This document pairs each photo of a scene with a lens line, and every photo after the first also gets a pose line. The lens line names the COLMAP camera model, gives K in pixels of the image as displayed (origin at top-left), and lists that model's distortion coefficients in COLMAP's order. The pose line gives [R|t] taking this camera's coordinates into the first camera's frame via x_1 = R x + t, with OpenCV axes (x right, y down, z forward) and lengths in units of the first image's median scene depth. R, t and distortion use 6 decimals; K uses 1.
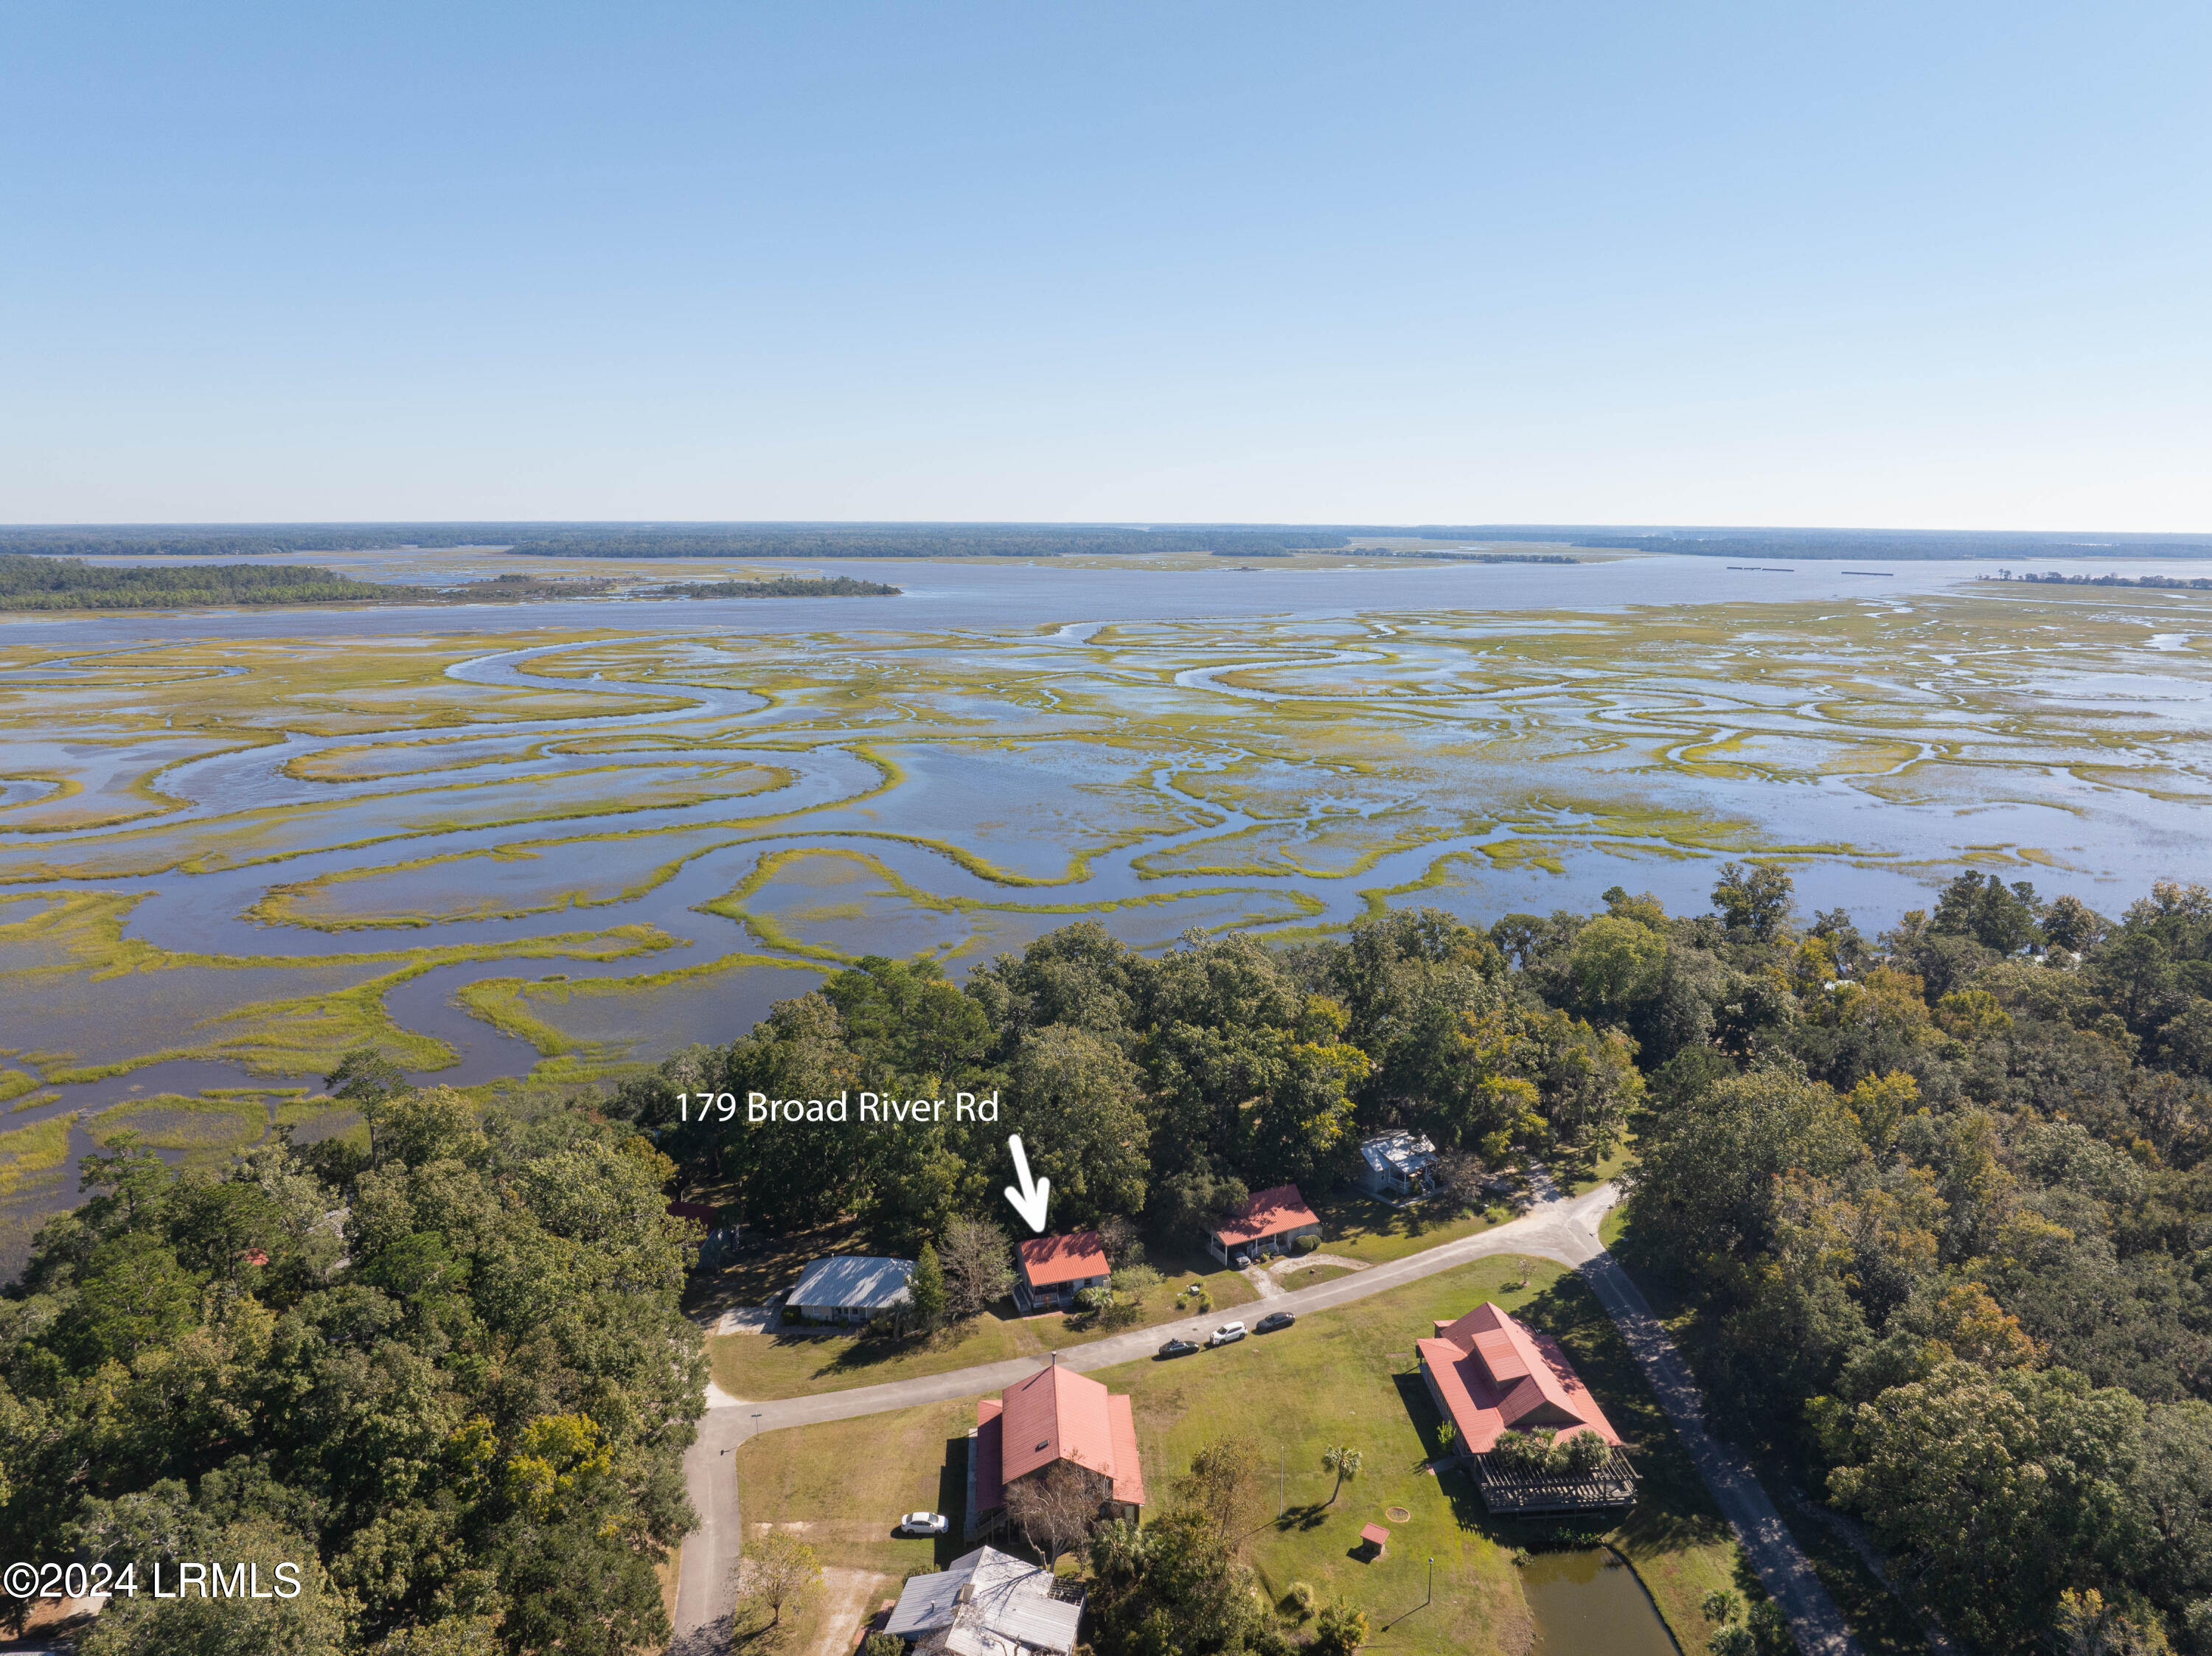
lens RADIAL K [[1552.9, 0, 1120.2], [0, 1552.9, 820.0], [0, 0, 1]] dist [-0.027528, -0.023045]
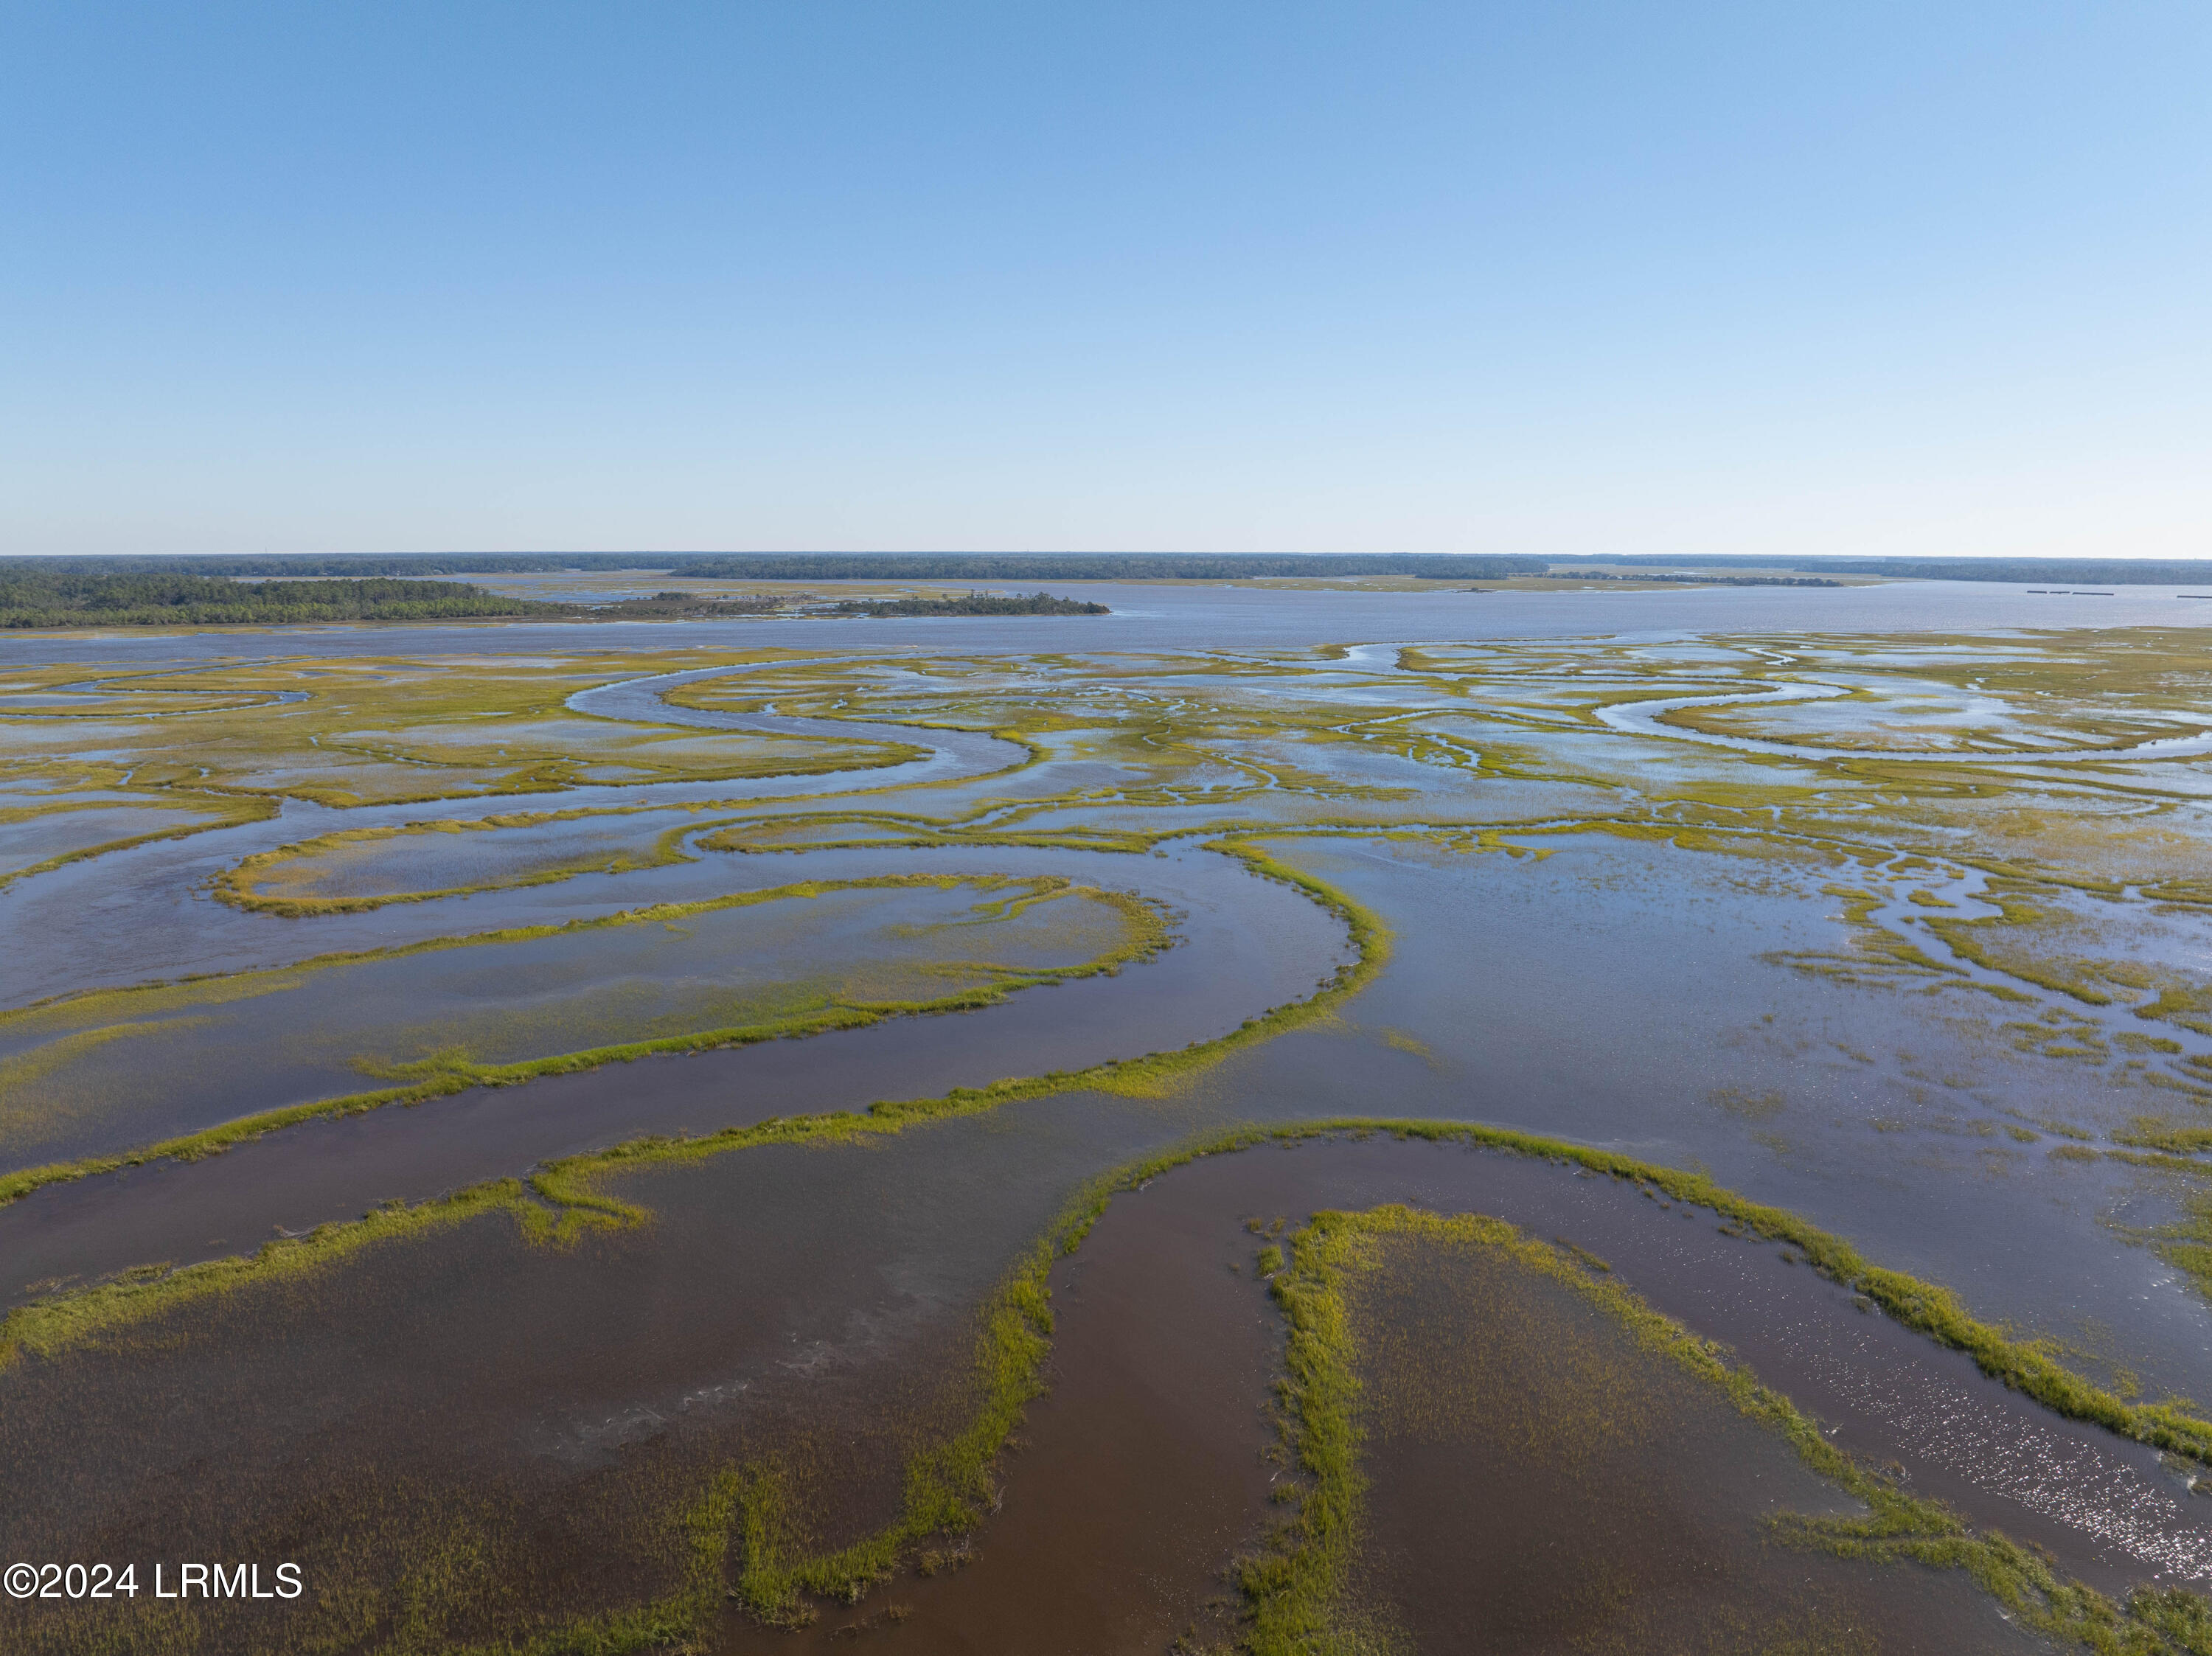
lens RADIAL K [[1552.9, 0, 1120.2], [0, 1552.9, 820.0], [0, 0, 1]] dist [-0.027528, -0.023045]
pose [[0.995439, 0.014253, -0.094327, -0.160832], [-0.016104, 0.999692, -0.018890, -0.045838], [0.094029, 0.020323, 0.995362, 0.448838]]
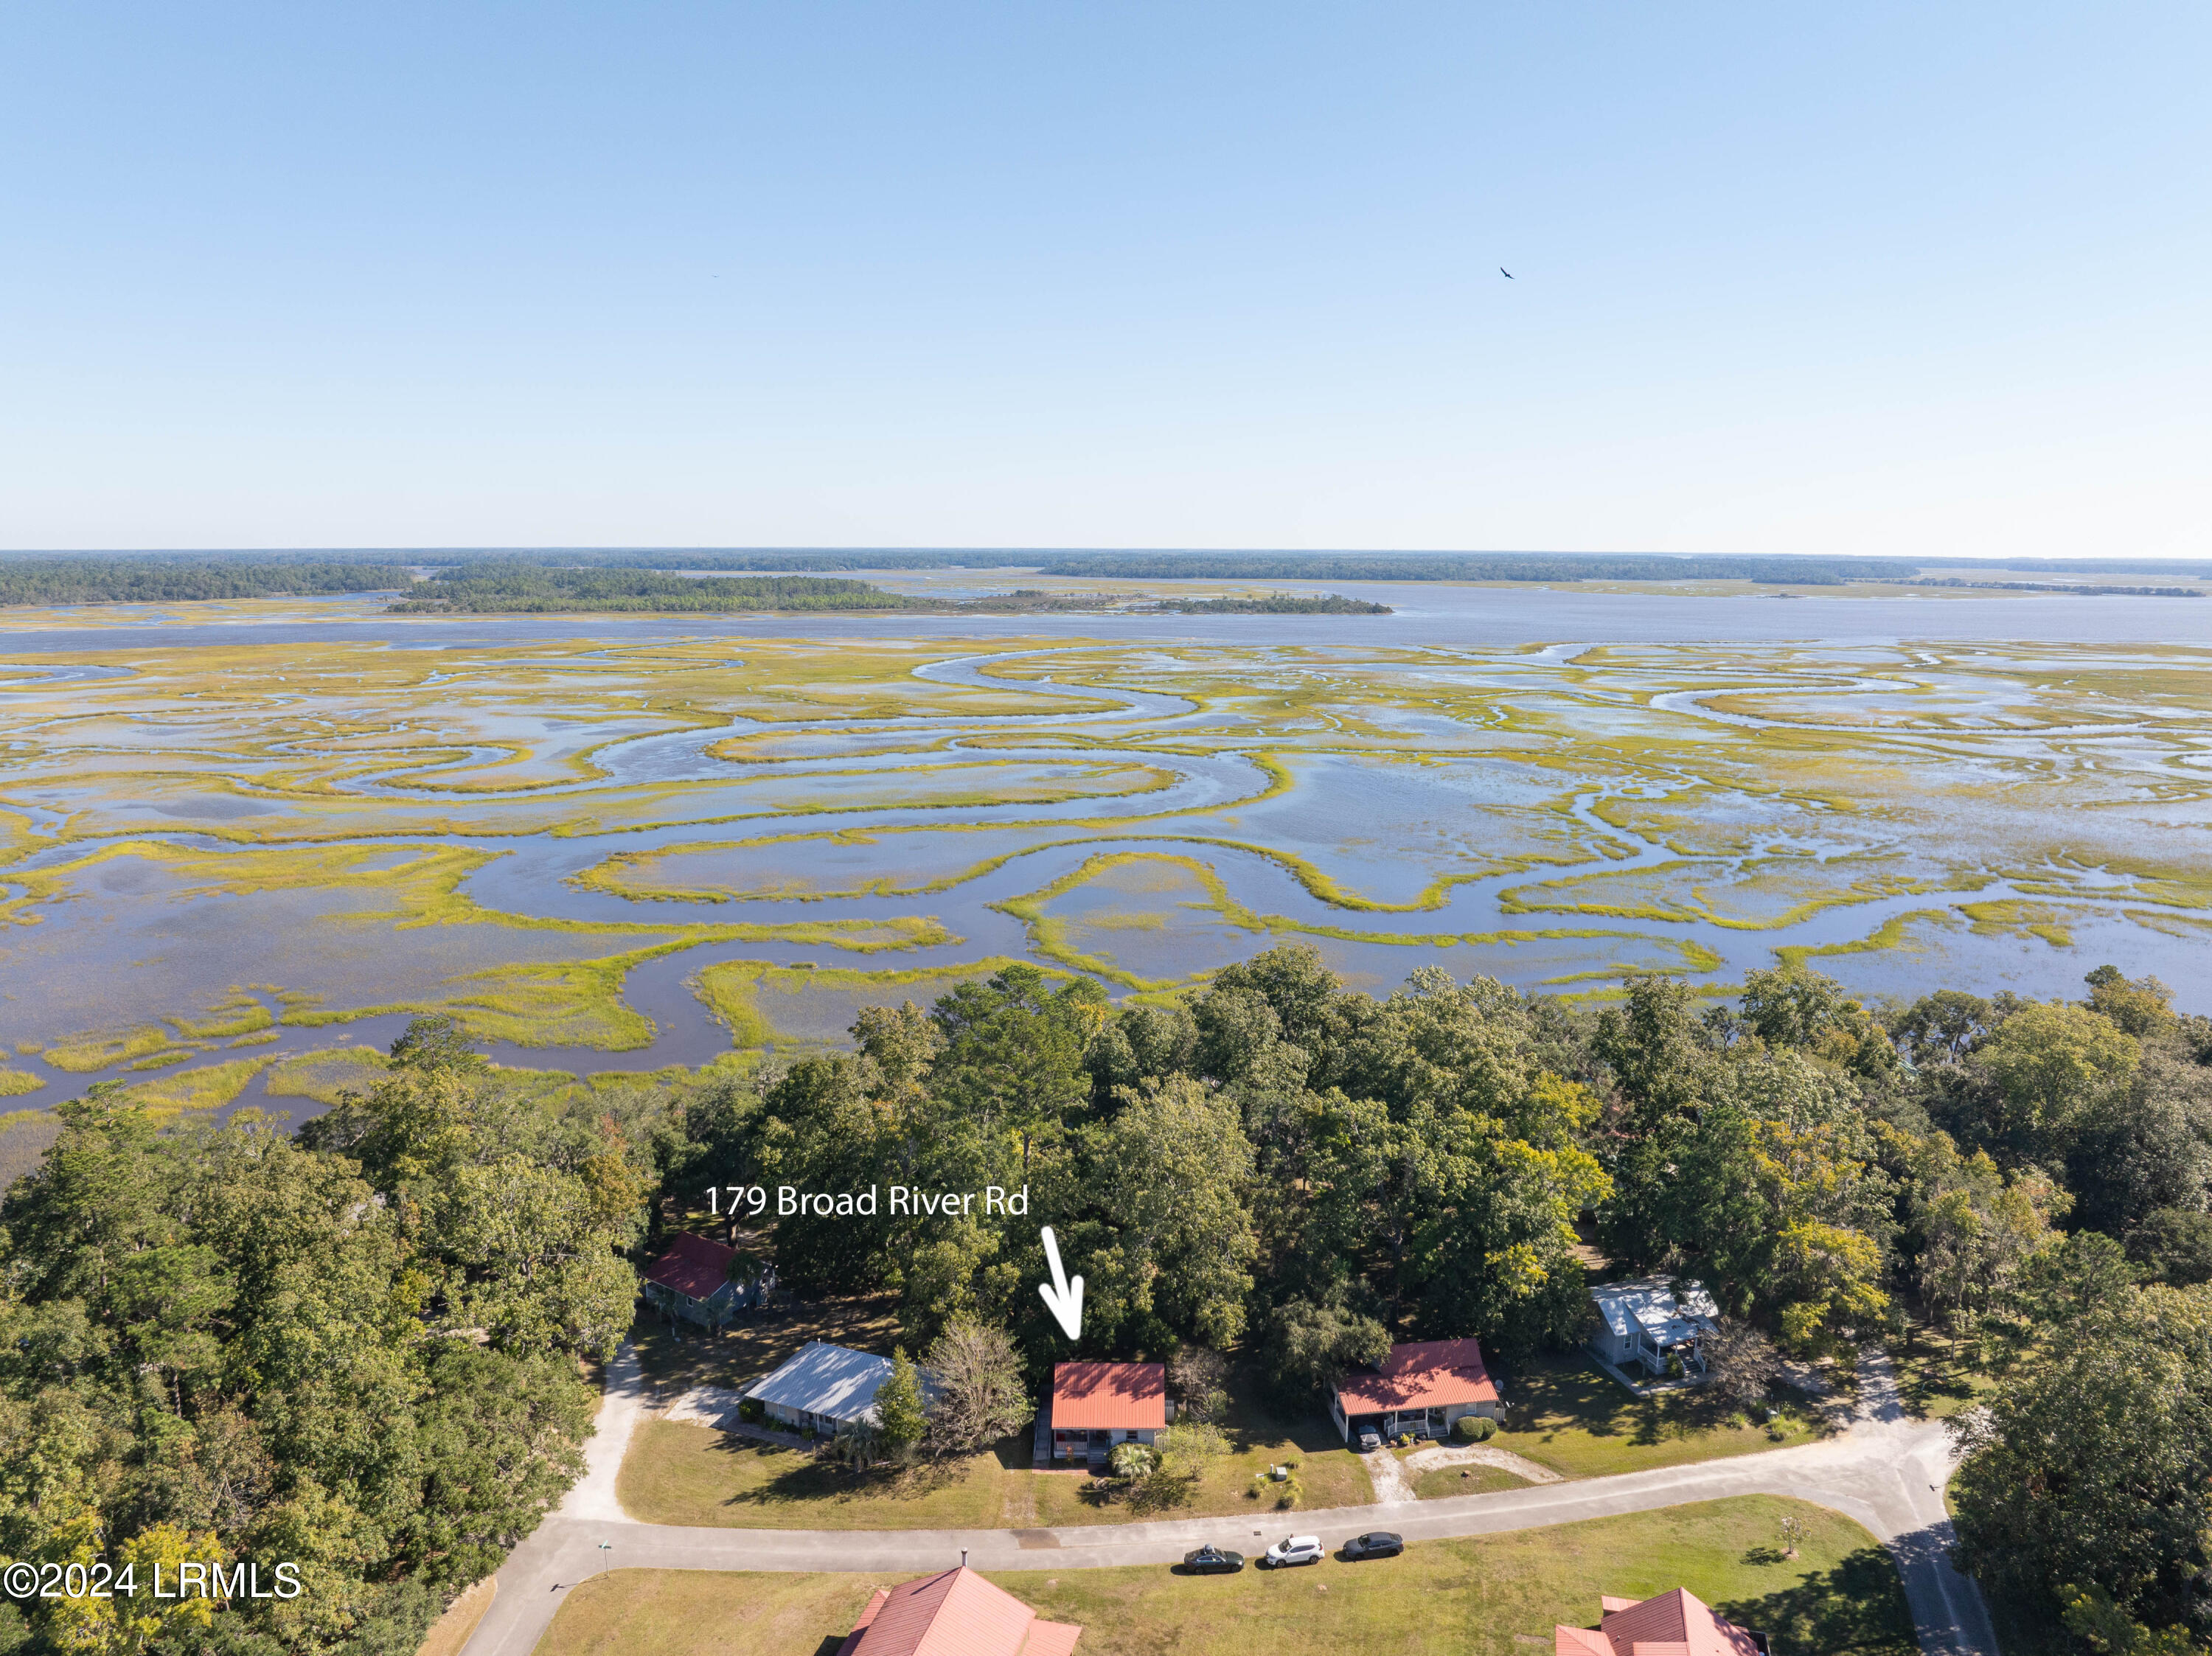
lens RADIAL K [[1552.9, 0, 1120.2], [0, 1552.9, 820.0], [0, 0, 1]] dist [-0.027528, -0.023045]
pose [[0.944720, 0.057254, -0.322840, 0.056509], [-0.063074, 0.997980, -0.007587, 0.004956], [0.321753, 0.027530, 0.946423, 0.090211]]
